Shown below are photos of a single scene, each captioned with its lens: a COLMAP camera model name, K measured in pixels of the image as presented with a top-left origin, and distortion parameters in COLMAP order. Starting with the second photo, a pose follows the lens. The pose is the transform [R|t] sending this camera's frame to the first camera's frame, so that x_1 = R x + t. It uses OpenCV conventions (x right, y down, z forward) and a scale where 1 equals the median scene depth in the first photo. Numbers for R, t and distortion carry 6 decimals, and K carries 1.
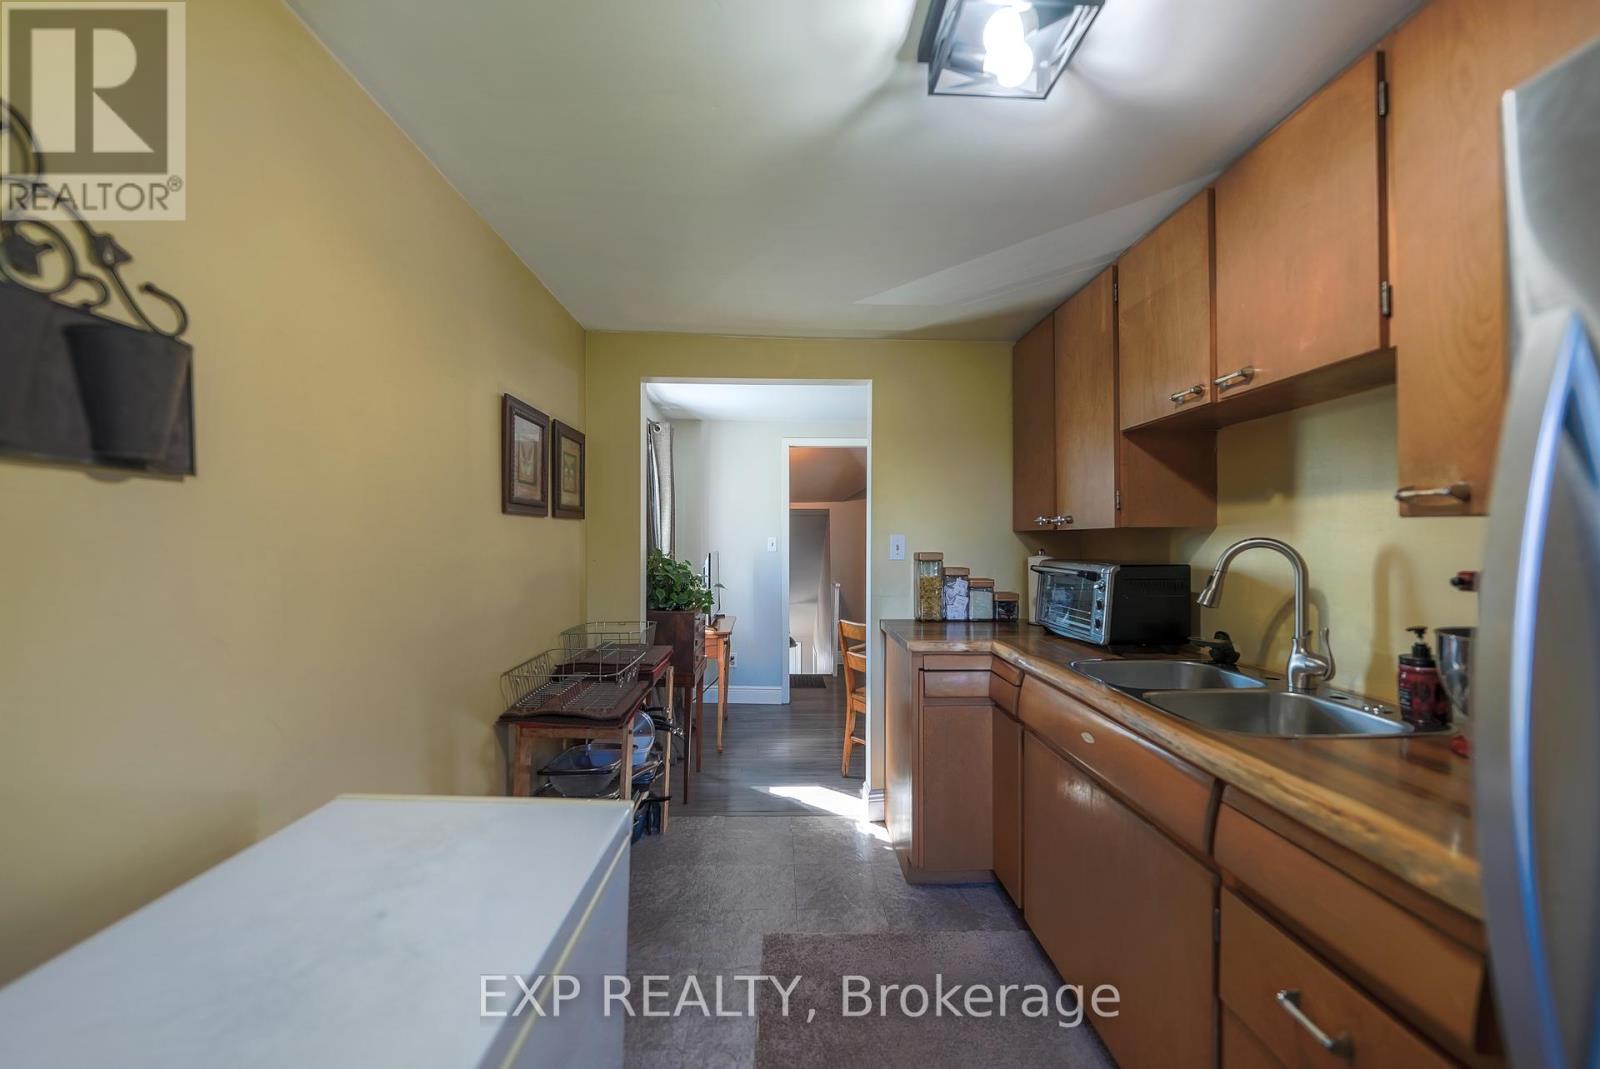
lens RADIAL K [[653.6, 0, 798.4], [0, 653.6, 537.1], [0, 0, 1]] dist [-0.001218, -0.000221]
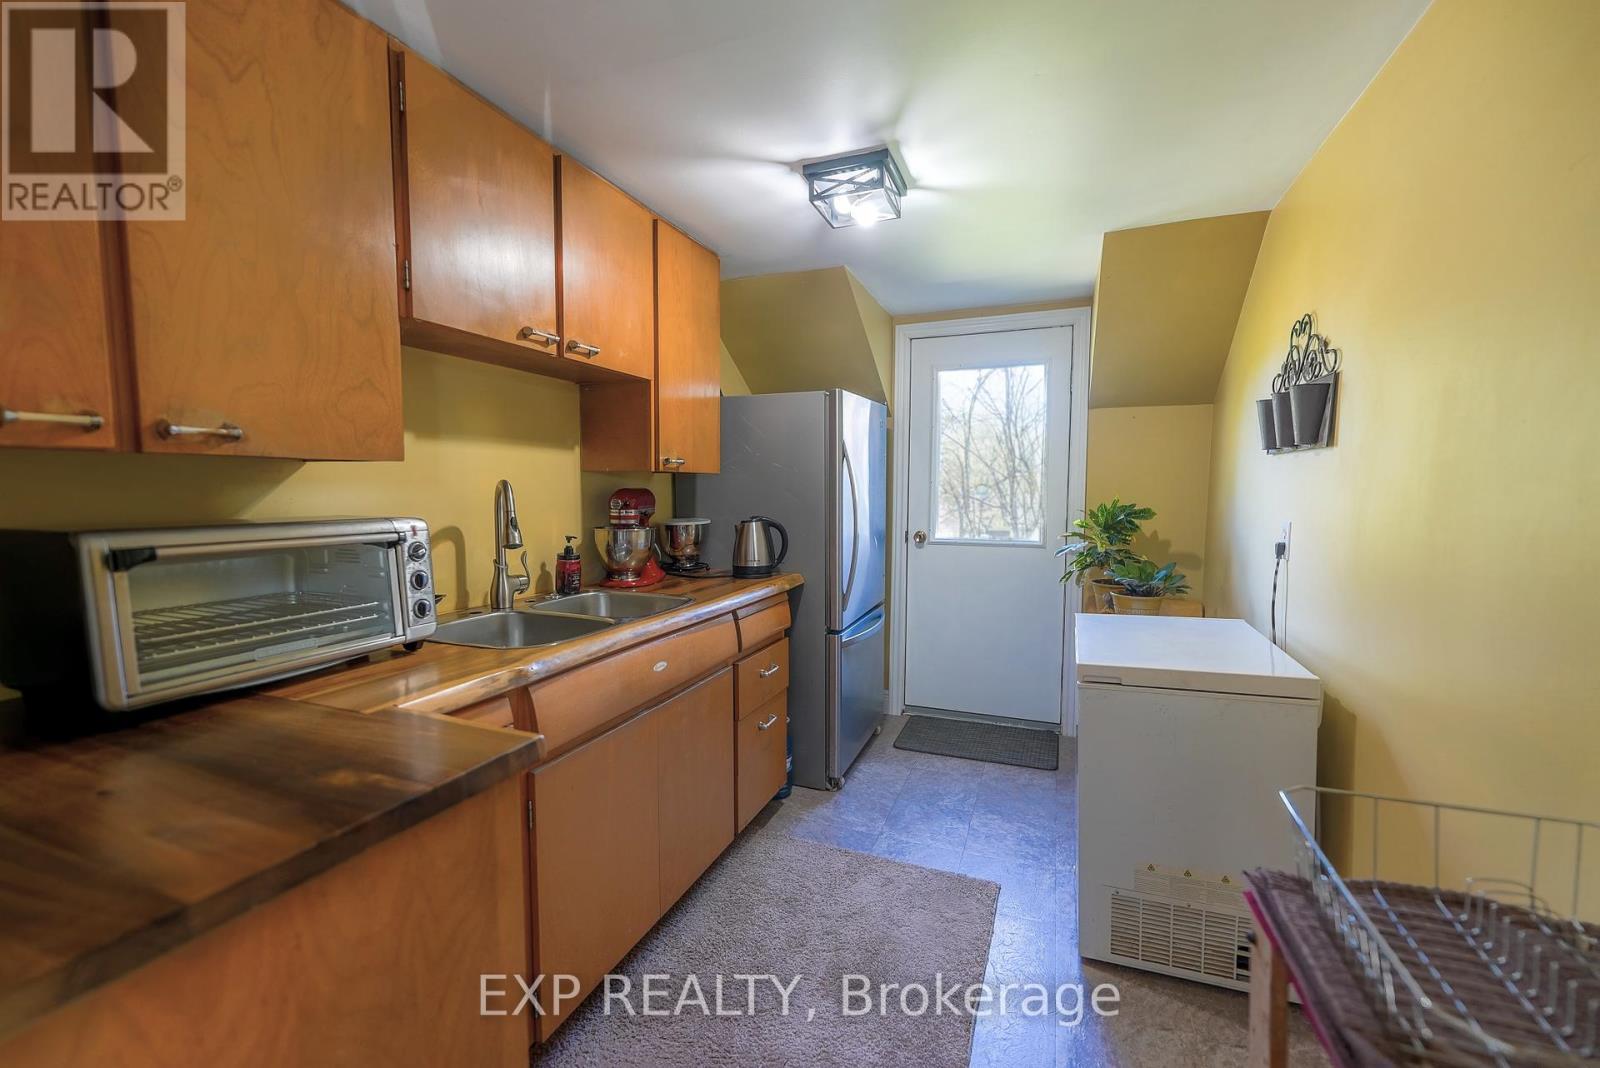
lens RADIAL K [[653.6, 0, 798.4], [0, 653.6, 536.6], [0, 0, 1]] dist [-0.001218, -0.000221]
pose [[-0.918226, -0.039583, 0.394073, -0.221347], [-0.006123, 0.996293, 0.085806, -0.002650], [-0.396009, 0.076376, -0.915065, 2.245920]]
